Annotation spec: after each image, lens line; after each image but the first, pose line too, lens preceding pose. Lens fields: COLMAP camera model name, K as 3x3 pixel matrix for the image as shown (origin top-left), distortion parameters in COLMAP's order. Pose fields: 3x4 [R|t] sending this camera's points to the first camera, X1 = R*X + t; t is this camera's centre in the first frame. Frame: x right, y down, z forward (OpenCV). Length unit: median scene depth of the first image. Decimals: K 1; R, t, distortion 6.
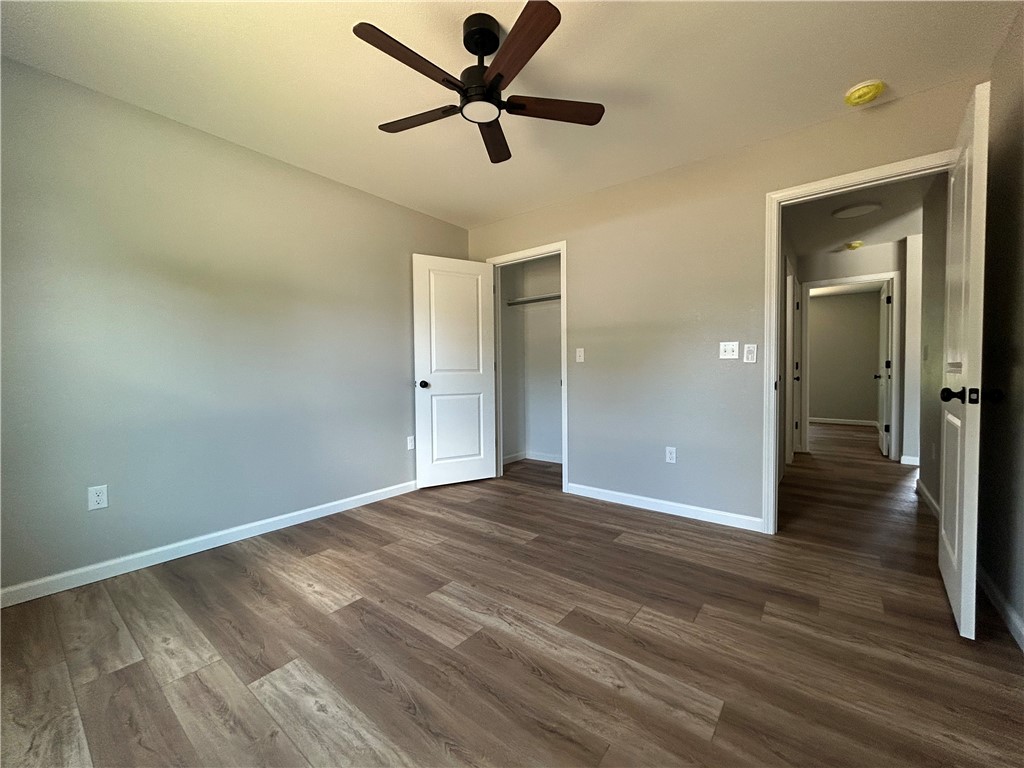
lens RADIAL K [[412.3, 0, 509.3], [0, 412.3, 383.8], [0, 0, 1]] dist [-0.002447, 0.000612]
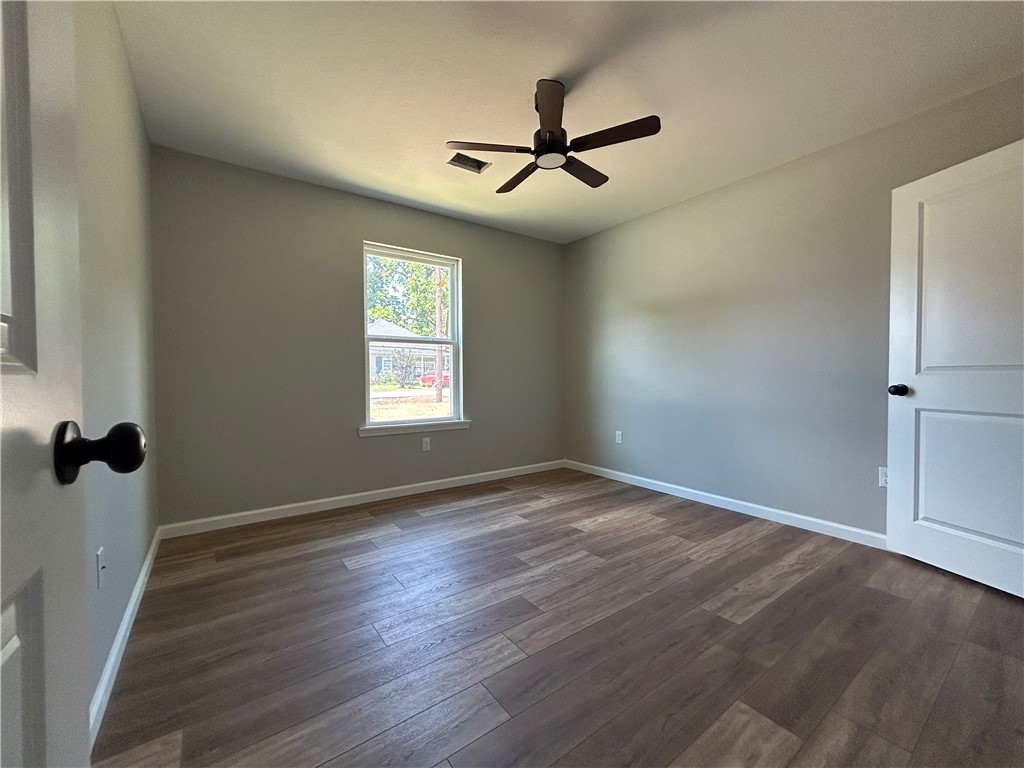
lens RADIAL K [[412.3, 0, 509.3], [0, 412.3, 383.8], [0, 0, 1]] dist [-0.002447, 0.000612]
pose [[-0.265526, 0.029494, -0.963652, 0.854717], [-0.028185, 0.998867, 0.038338, -0.024148], [0.963692, 0.037340, -0.264394, 0.896276]]
